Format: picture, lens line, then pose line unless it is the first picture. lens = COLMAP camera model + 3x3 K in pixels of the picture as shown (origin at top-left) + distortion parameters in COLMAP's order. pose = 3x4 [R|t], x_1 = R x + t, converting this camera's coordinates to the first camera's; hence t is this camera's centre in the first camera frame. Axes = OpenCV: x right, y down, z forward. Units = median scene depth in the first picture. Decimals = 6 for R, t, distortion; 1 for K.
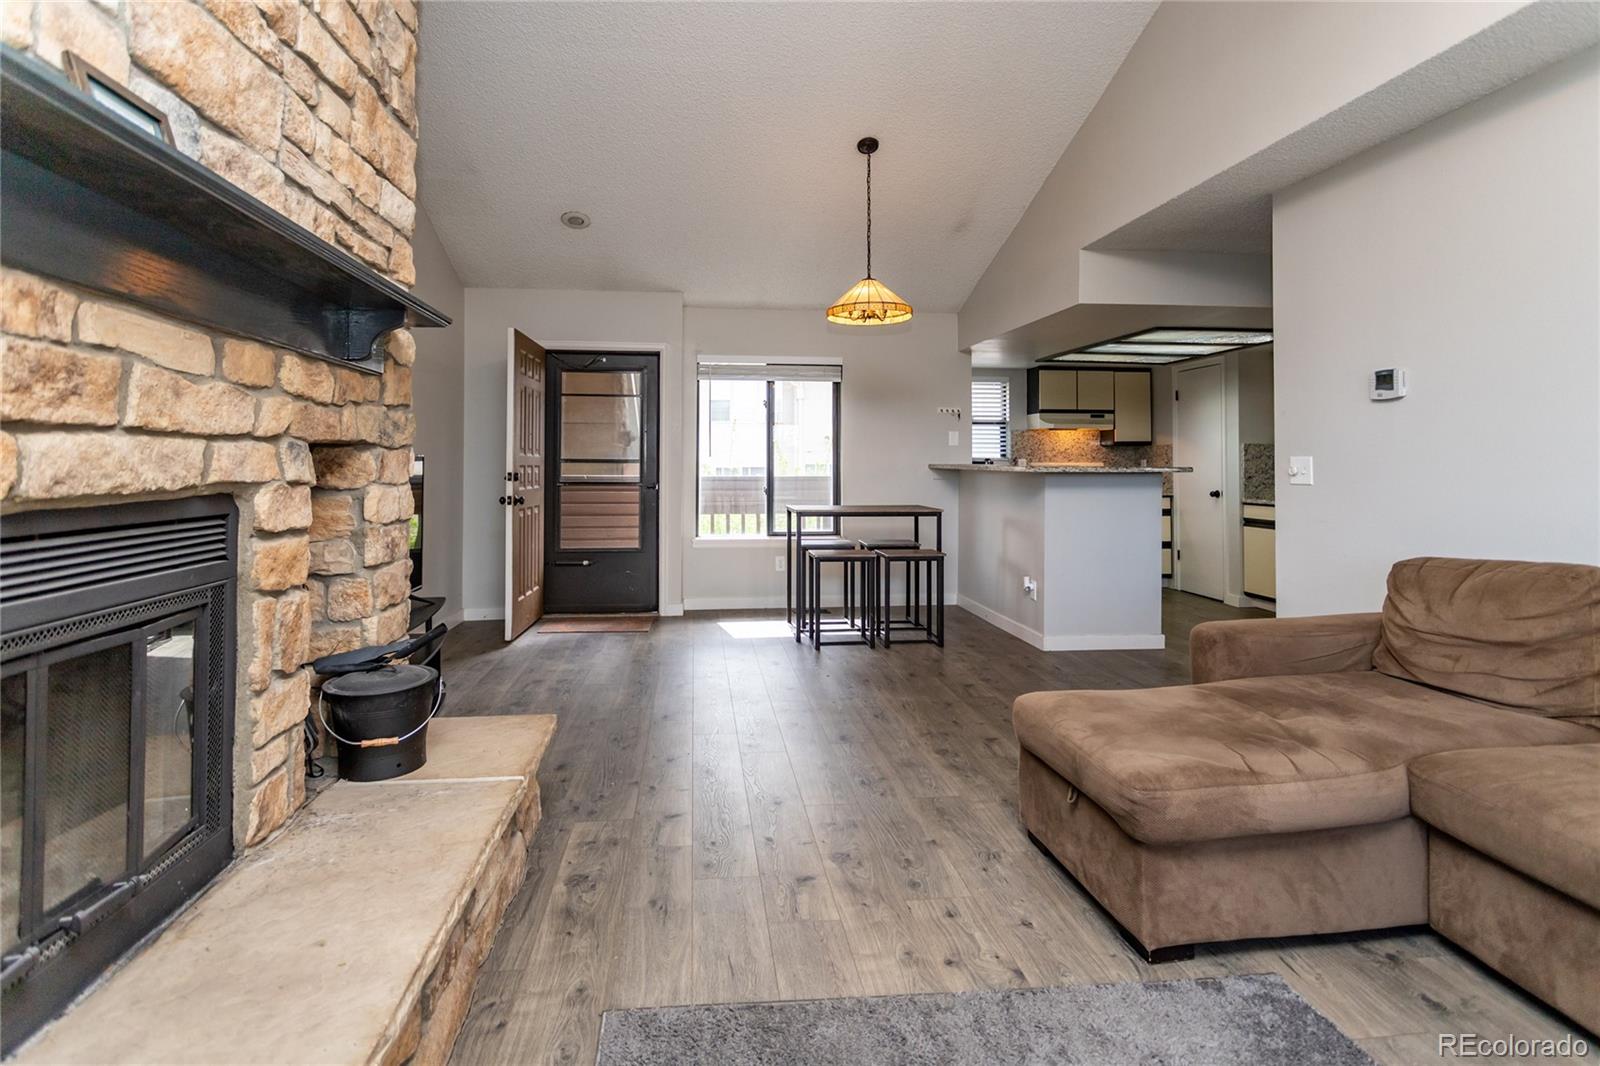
lens RADIAL K [[813.5, 0, 771.9], [0, 813.5, 453.2], [0, 0, 1]] dist [0.002709, 0.000182]
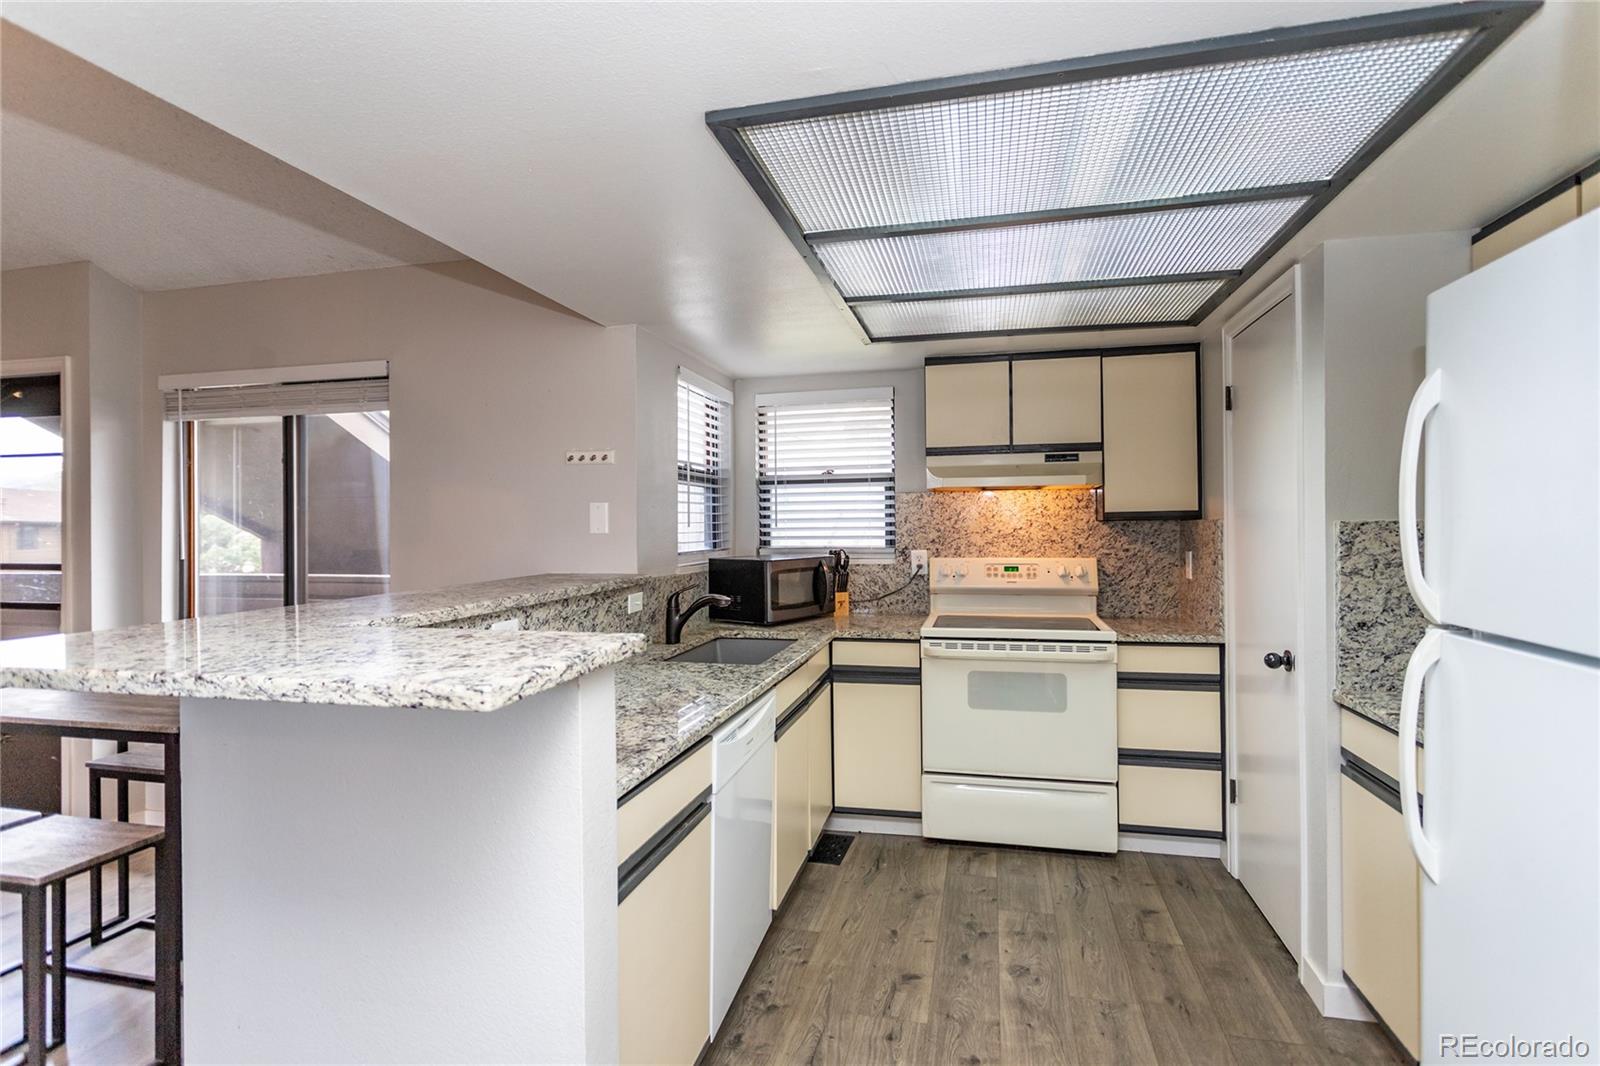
lens RADIAL K [[787.9, 0, 788.0], [0, 787.9, 526.3], [0, 0, 1]] dist [-0.001086, -0.000137]
pose [[0.932315, -0.010363, -0.361499, 0.761300], [0.015699, 0.999807, 0.011828, -0.026974], [0.361307, -0.016702, 0.932297, 0.978038]]
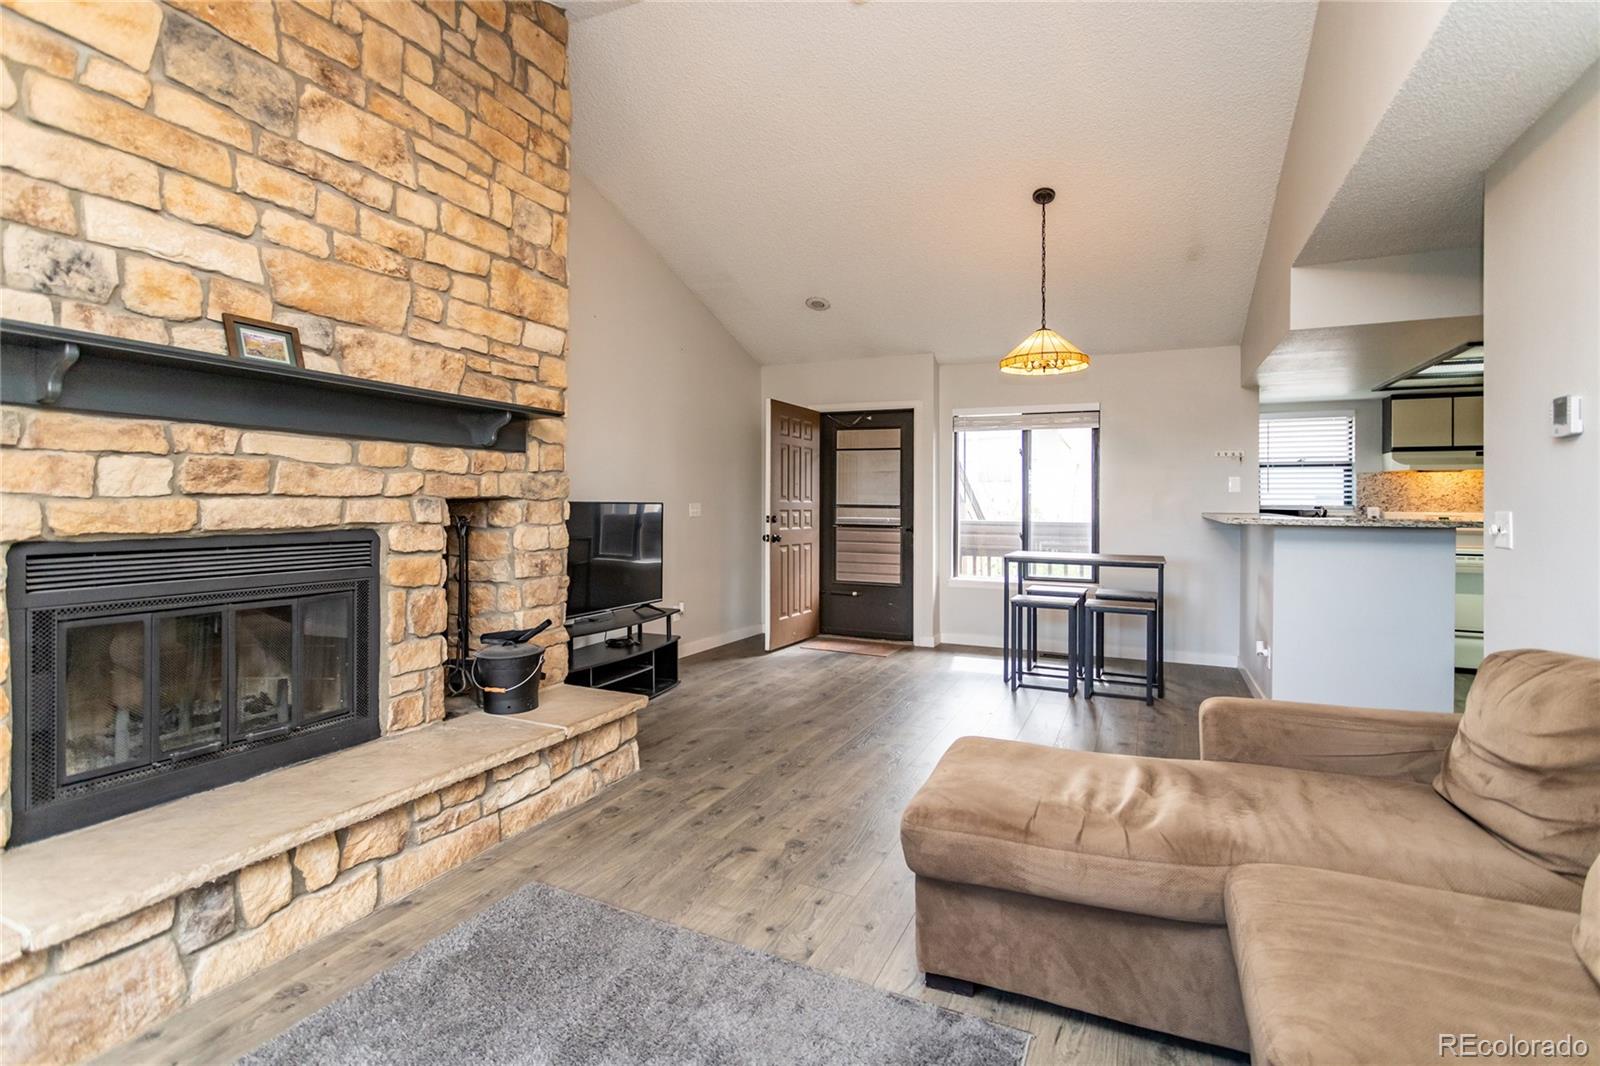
lens RADIAL K [[763.1, 0, 781.4], [0, 763.1, 512.6], [0, 0, 1]] dist [0.002500, 0.000599]
pose [[0.851044, 0.012160, -0.524953, 0.378955], [-0.000320, 0.999744, 0.022640, -0.009287], [0.525094, -0.019099, 0.850830, 0.024880]]
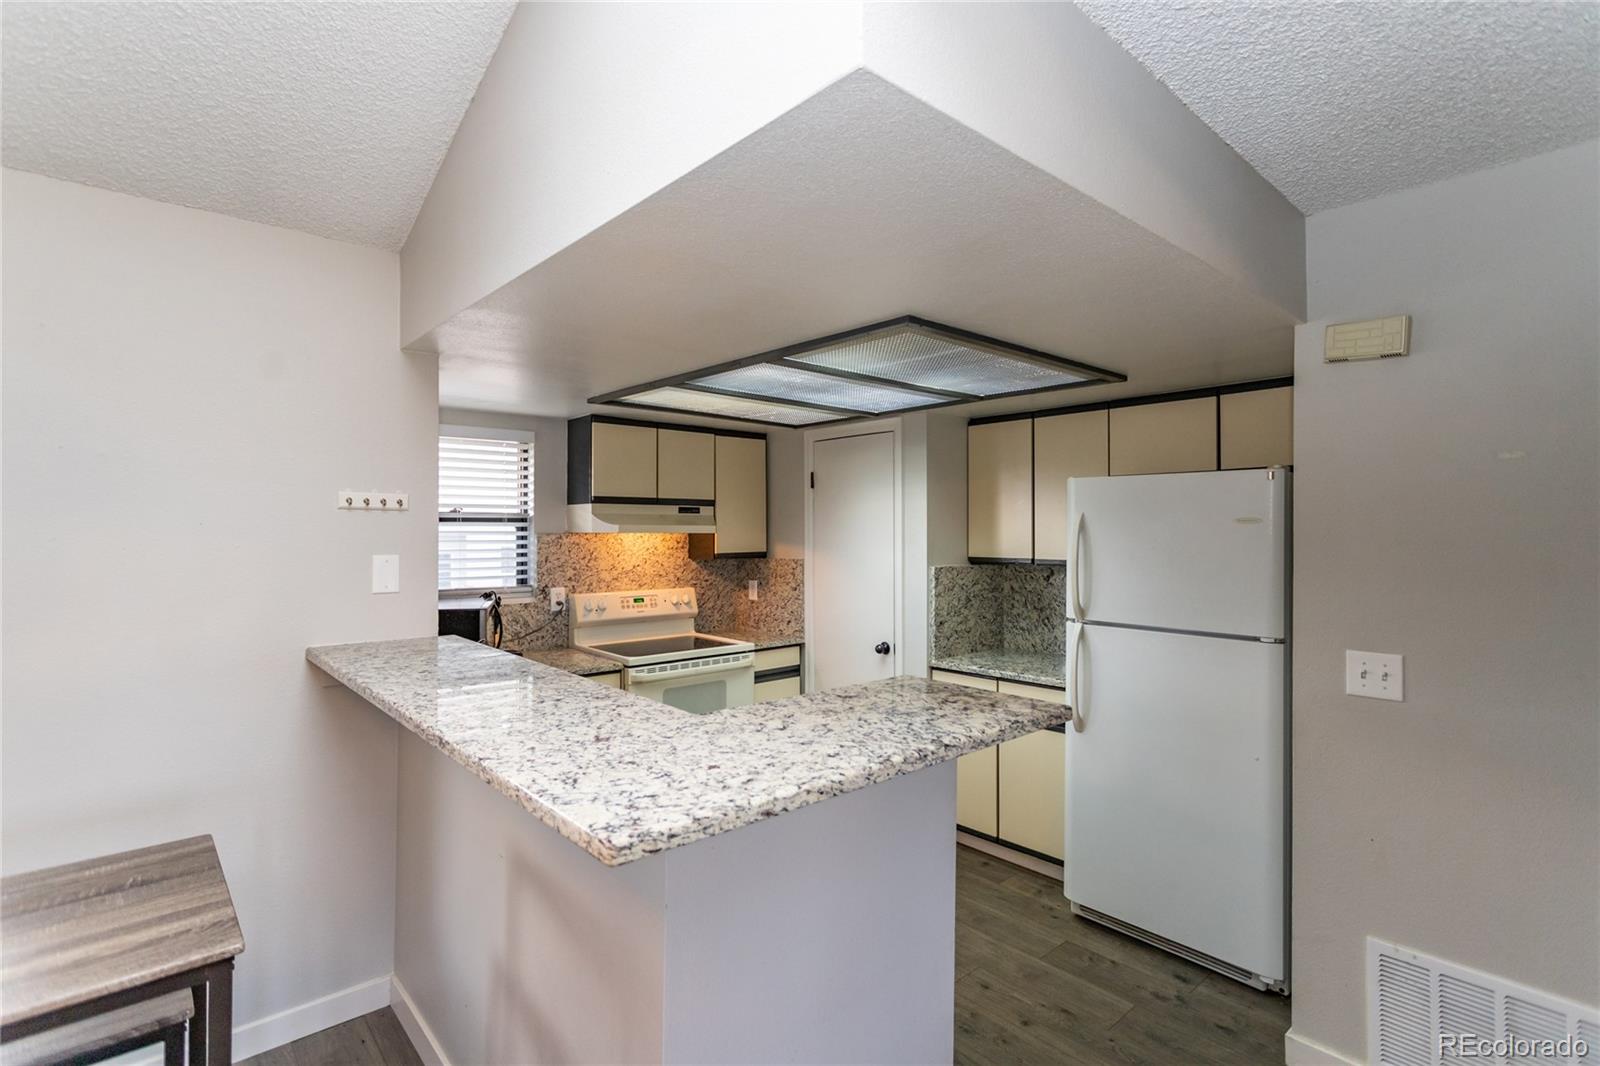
lens RADIAL K [[787.9, 0, 788.0], [0, 787.9, 526.3], [0, 0, 1]] dist [-0.001086, -0.000137]
pose [[0.827737, 0.000740, 0.561116, 0.267890], [-0.004964, 0.999970, 0.006004, -0.069109], [-0.561095, -0.007755, 0.827715, 0.917002]]
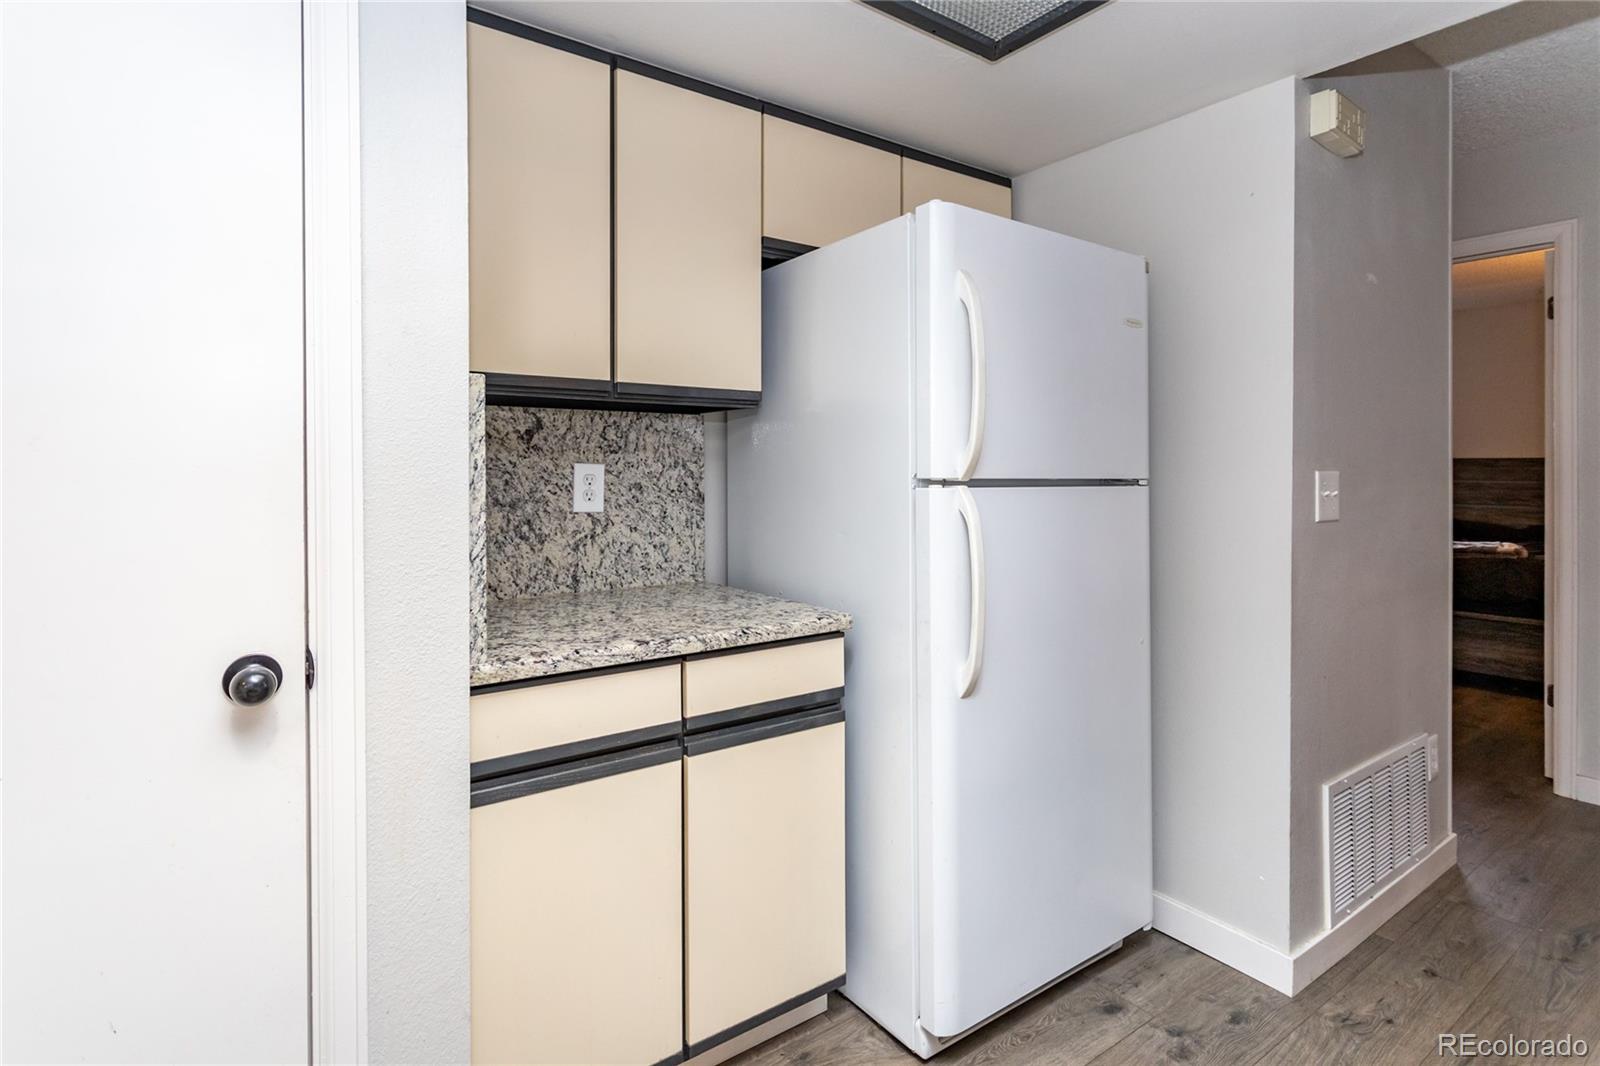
lens RADIAL K [[789.7, 0, 799.1], [0, 789.7, 471.6], [0, 0, 1]] dist [0.001532, 0.000214]
pose [[-0.481422, -0.003796, 0.876481, 0.593786], [-0.011658, 0.999930, -0.002073, 0.014959], [-0.876411, -0.011216, -0.481433, 1.592808]]
